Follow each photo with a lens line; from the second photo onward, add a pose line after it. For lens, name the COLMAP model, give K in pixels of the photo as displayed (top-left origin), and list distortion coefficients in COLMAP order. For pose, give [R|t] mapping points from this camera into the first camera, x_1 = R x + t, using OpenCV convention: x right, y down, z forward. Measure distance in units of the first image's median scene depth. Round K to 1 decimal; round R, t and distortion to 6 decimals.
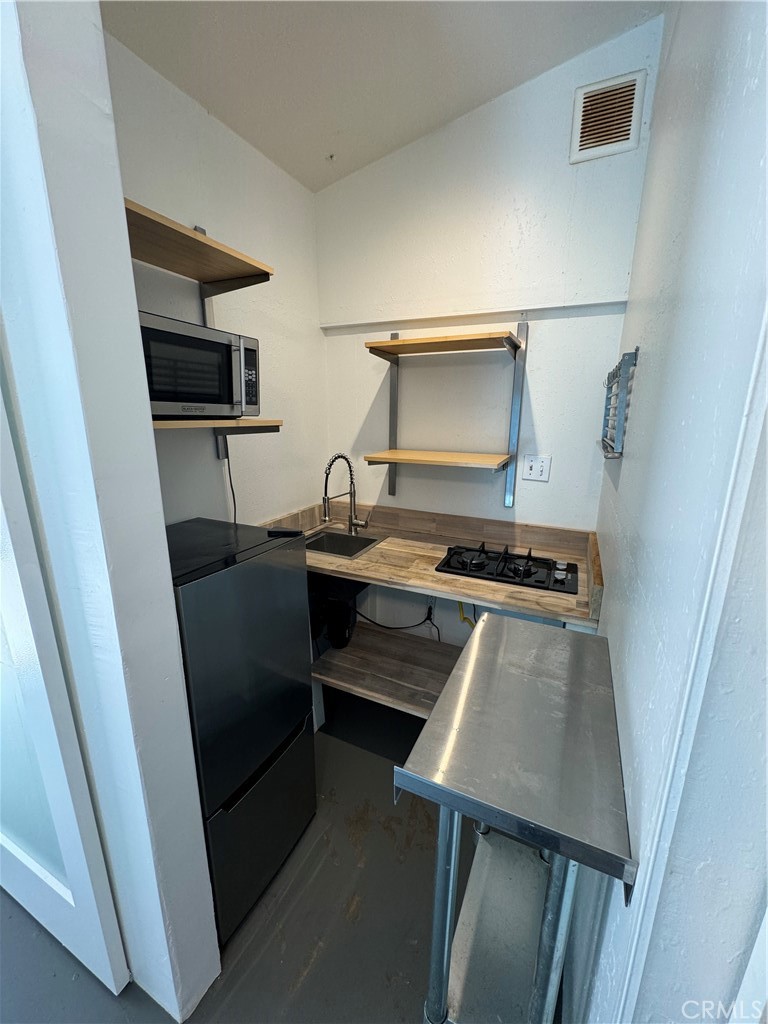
lens RADIAL K [[408.6, 0, 386.6], [0, 408.6, 514.2], [0, 0, 1]] dist [0.003596, 0.000291]
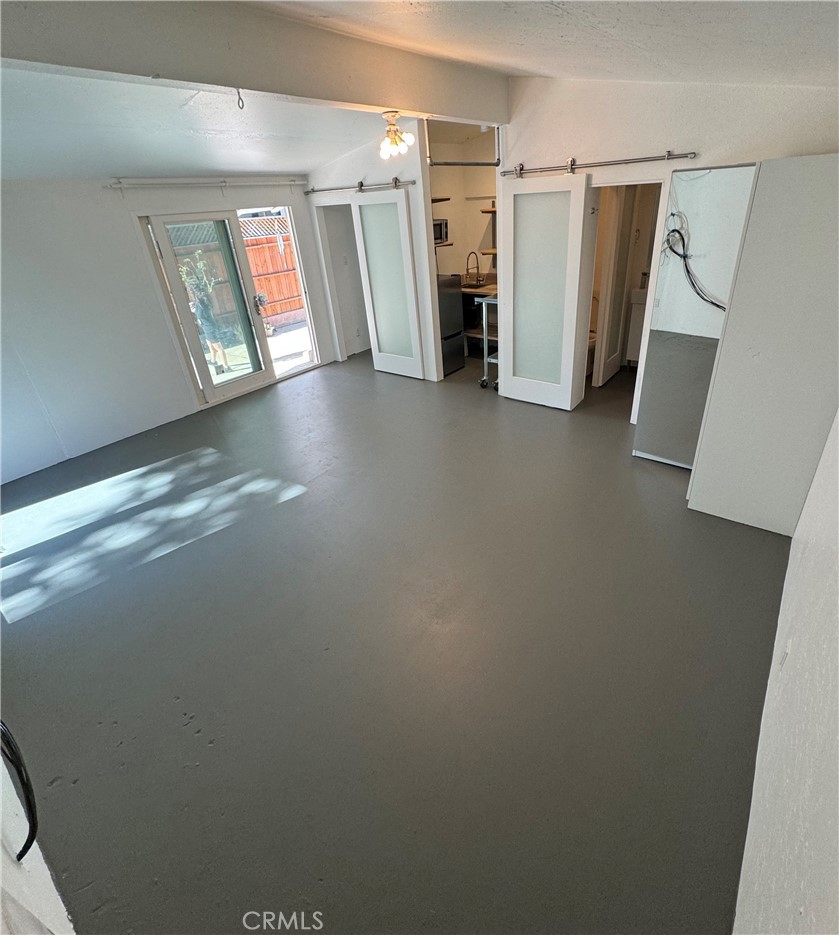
lens RADIAL K [[474.8, 0, 427.4], [0, 474.8, 460.7], [0, 0, 1]] dist [0.001817, -0.000193]
pose [[0.970003, 0.029560, -0.241288, 0.390987], [0.034142, 0.966174, 0.255619, 0.370815], [0.240682, -0.256190, 0.936183, -2.344657]]
